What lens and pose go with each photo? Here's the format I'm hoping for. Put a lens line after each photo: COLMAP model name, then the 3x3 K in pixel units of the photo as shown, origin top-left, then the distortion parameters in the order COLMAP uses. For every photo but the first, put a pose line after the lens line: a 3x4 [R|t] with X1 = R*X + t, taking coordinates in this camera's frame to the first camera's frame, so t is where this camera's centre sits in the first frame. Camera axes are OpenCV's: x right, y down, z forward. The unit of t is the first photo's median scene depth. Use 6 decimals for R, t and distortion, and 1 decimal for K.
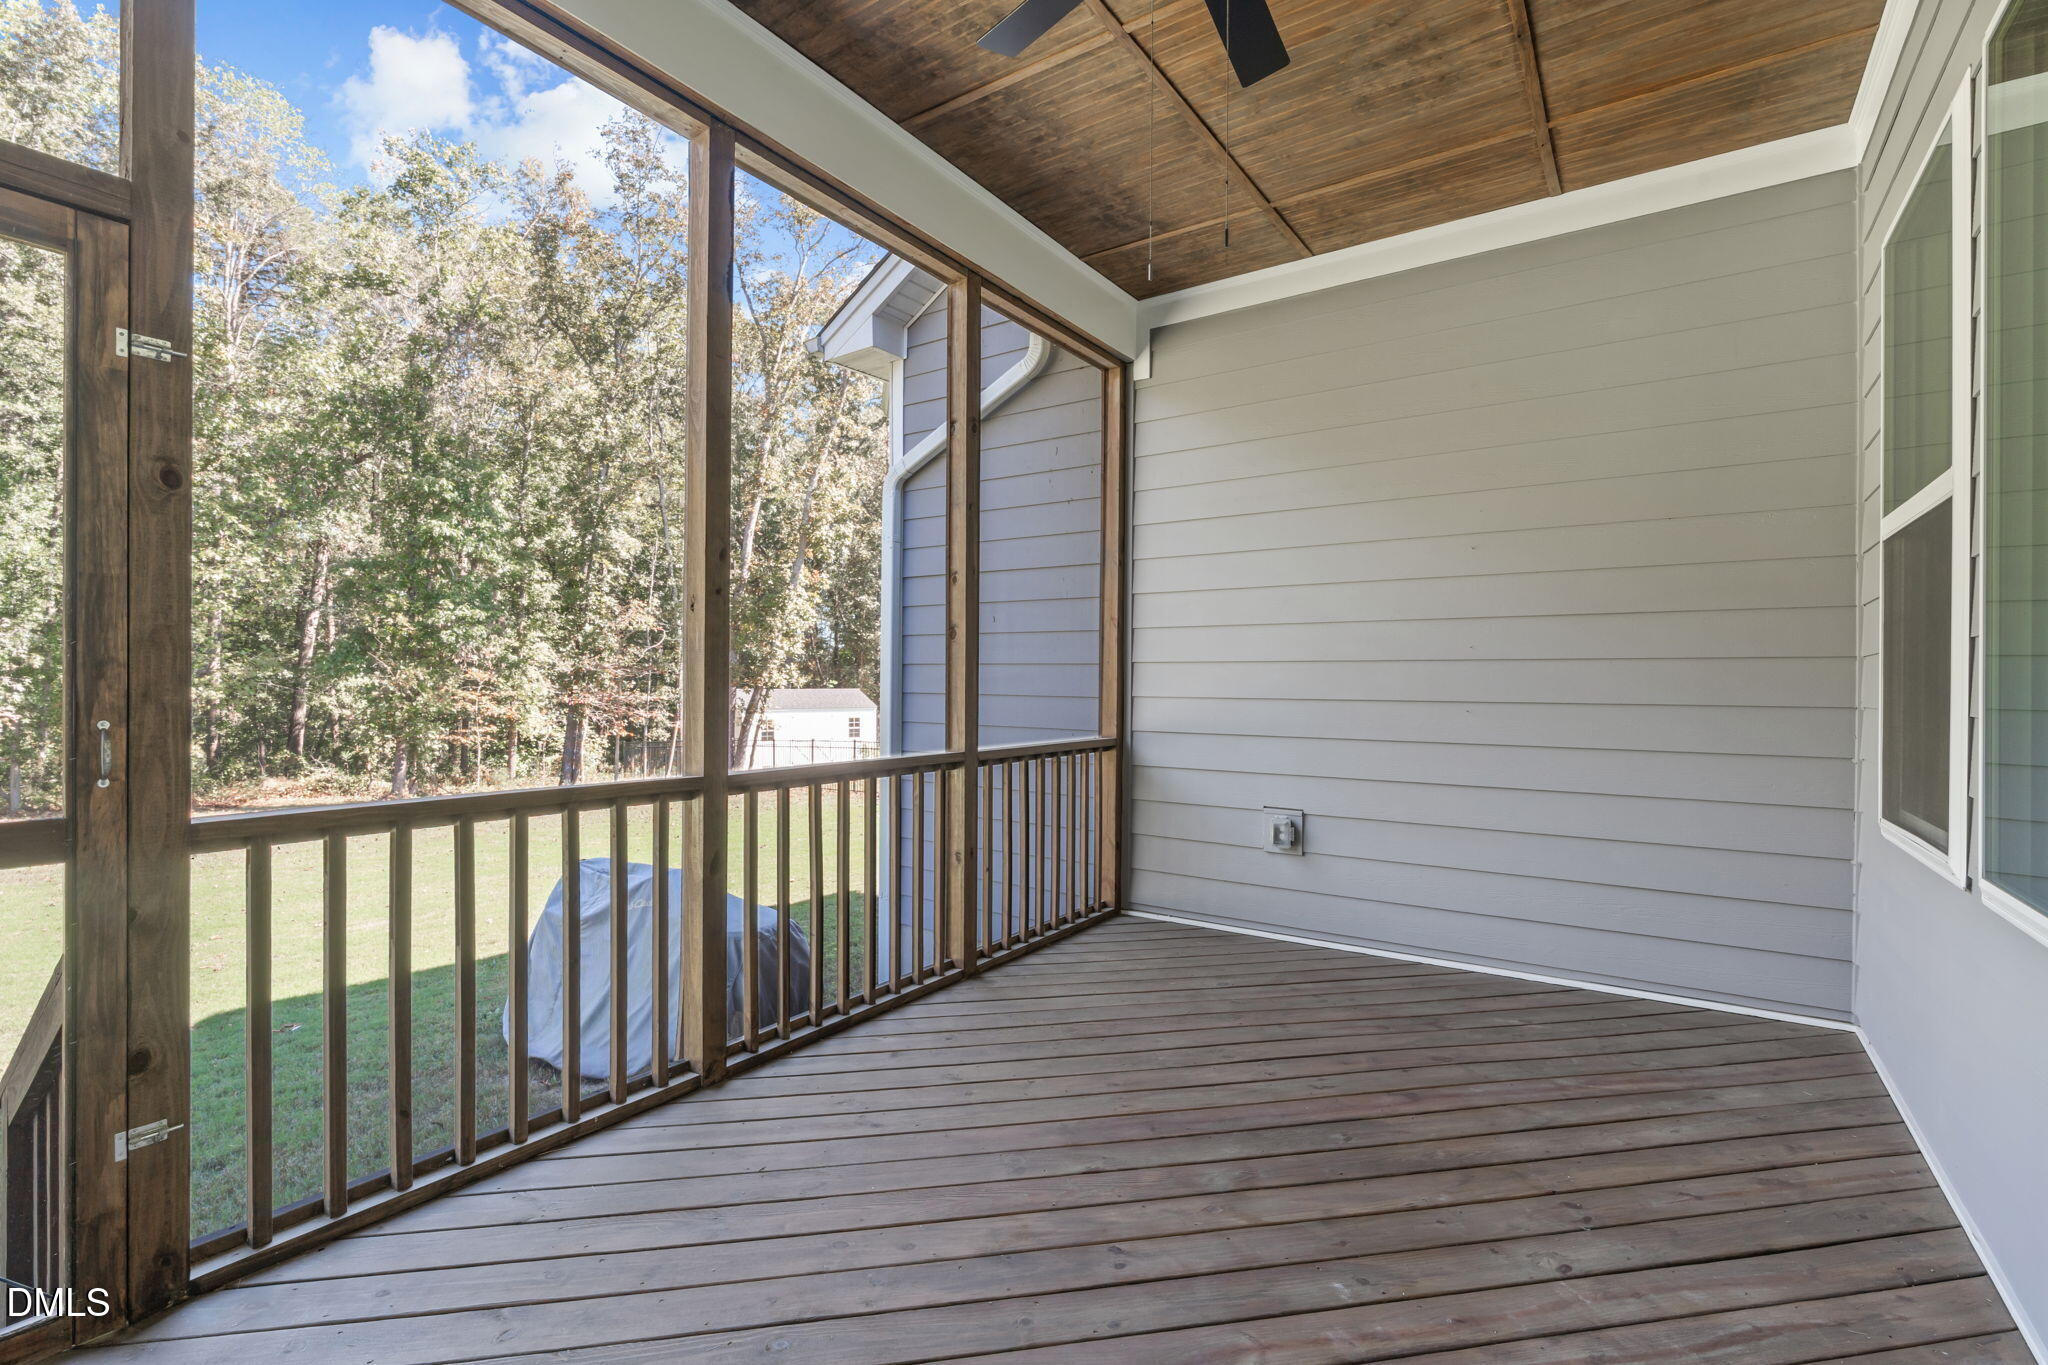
lens RADIAL K [[935.9, 0, 1031.5], [0, 935.9, 682.0], [0, 0, 1]] dist [0.000617, -0.000001]
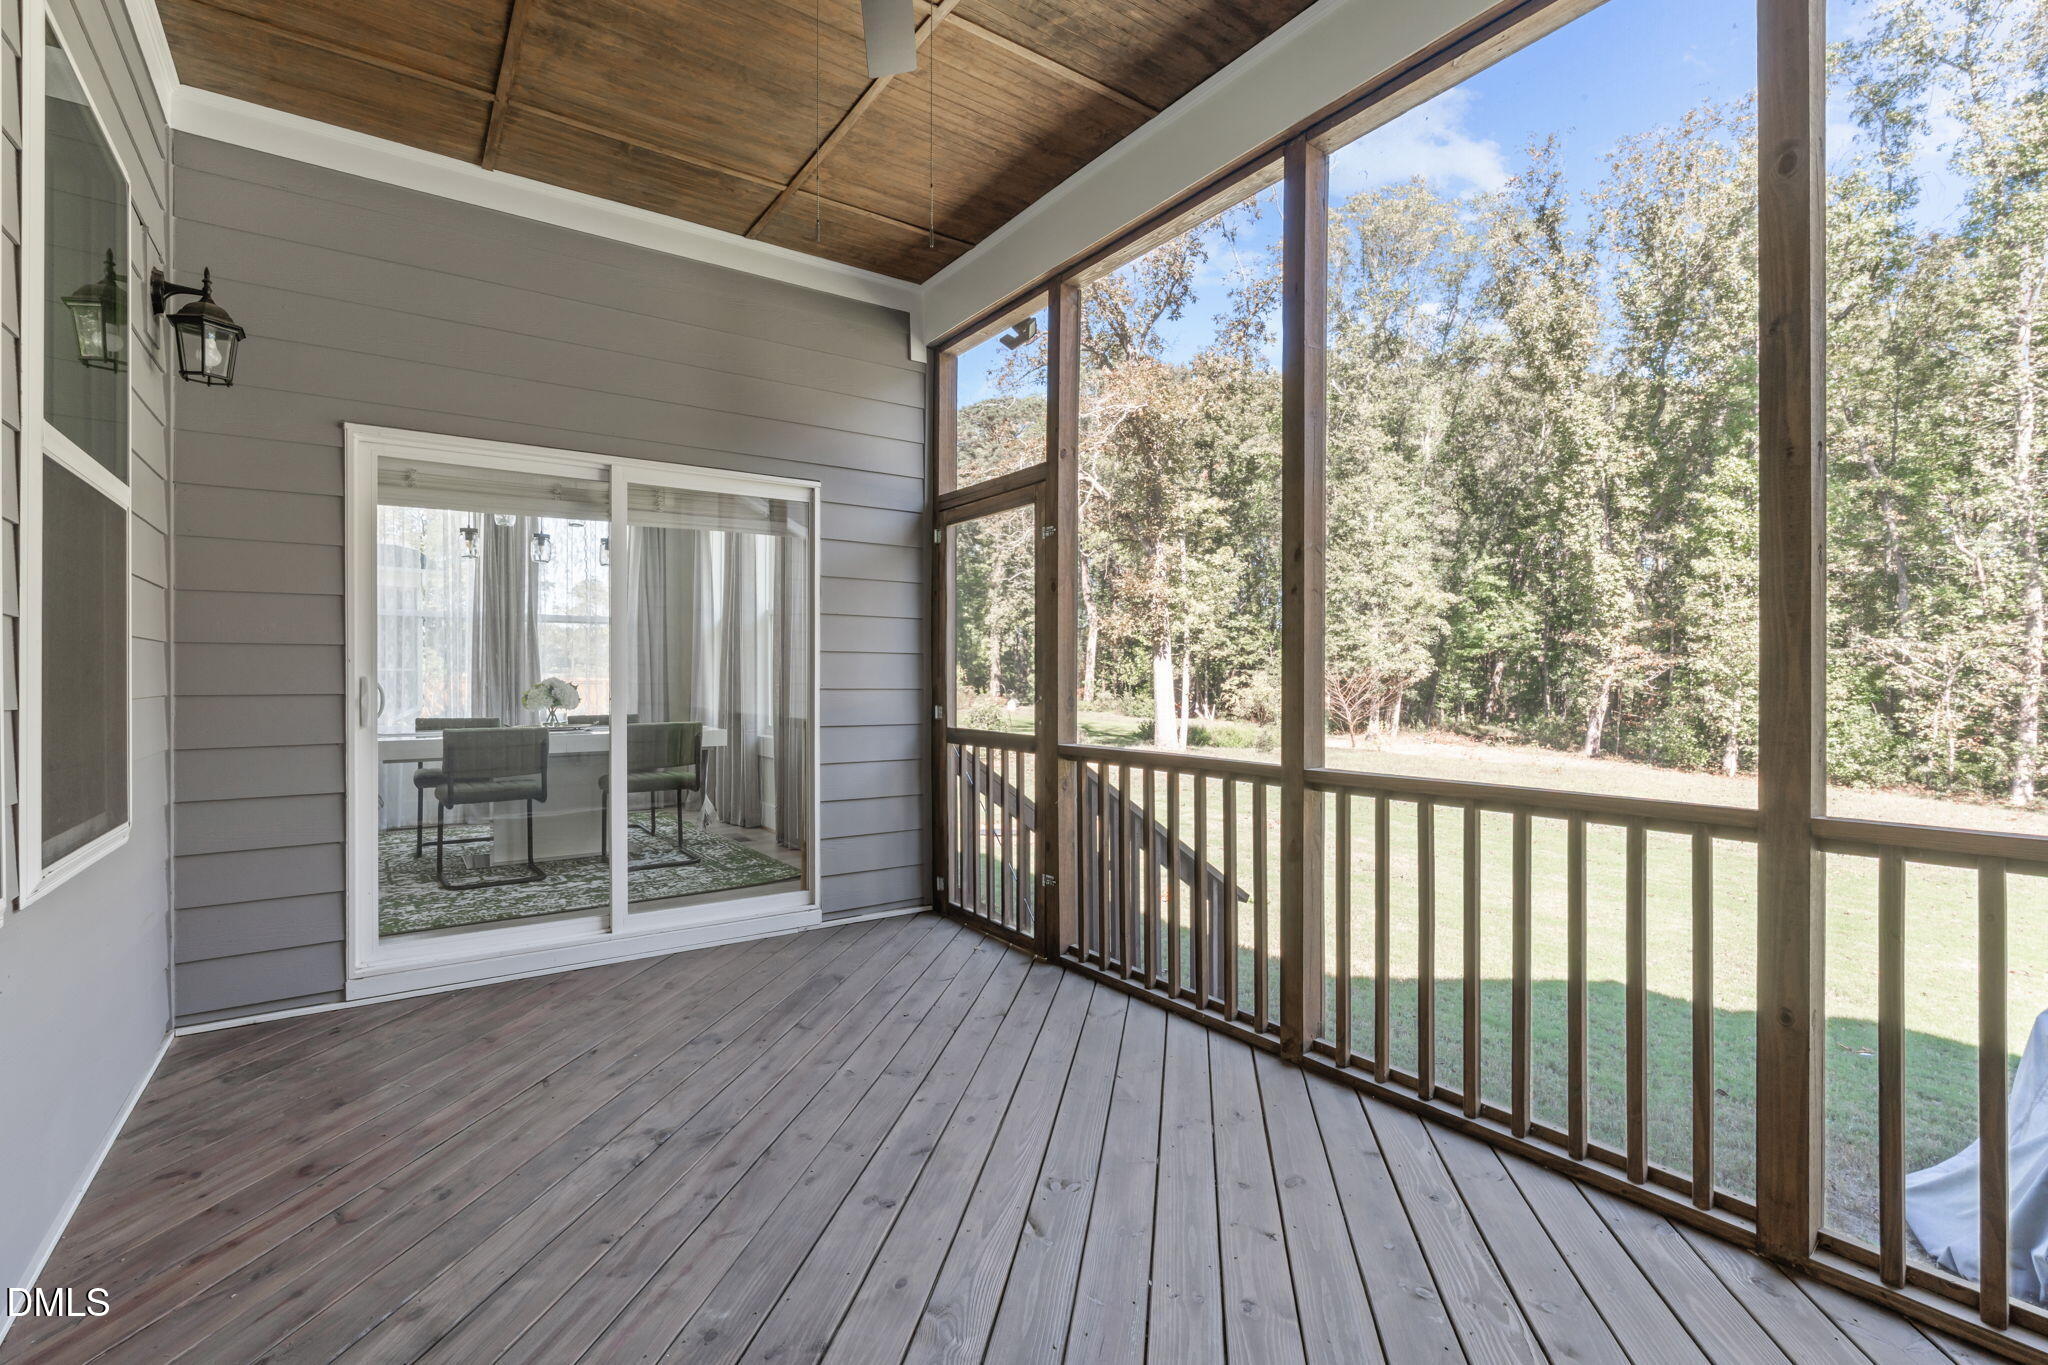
lens RADIAL K [[935.9, 0, 1031.5], [0, 935.9, 682.0], [0, 0, 1]] dist [0.000617, -0.000001]
pose [[-0.351598, -0.002205, -0.936149, 0.523132], [-0.003975, 0.999992, -0.000862, 0.005034], [0.936143, 0.003418, -0.351604, 0.772038]]
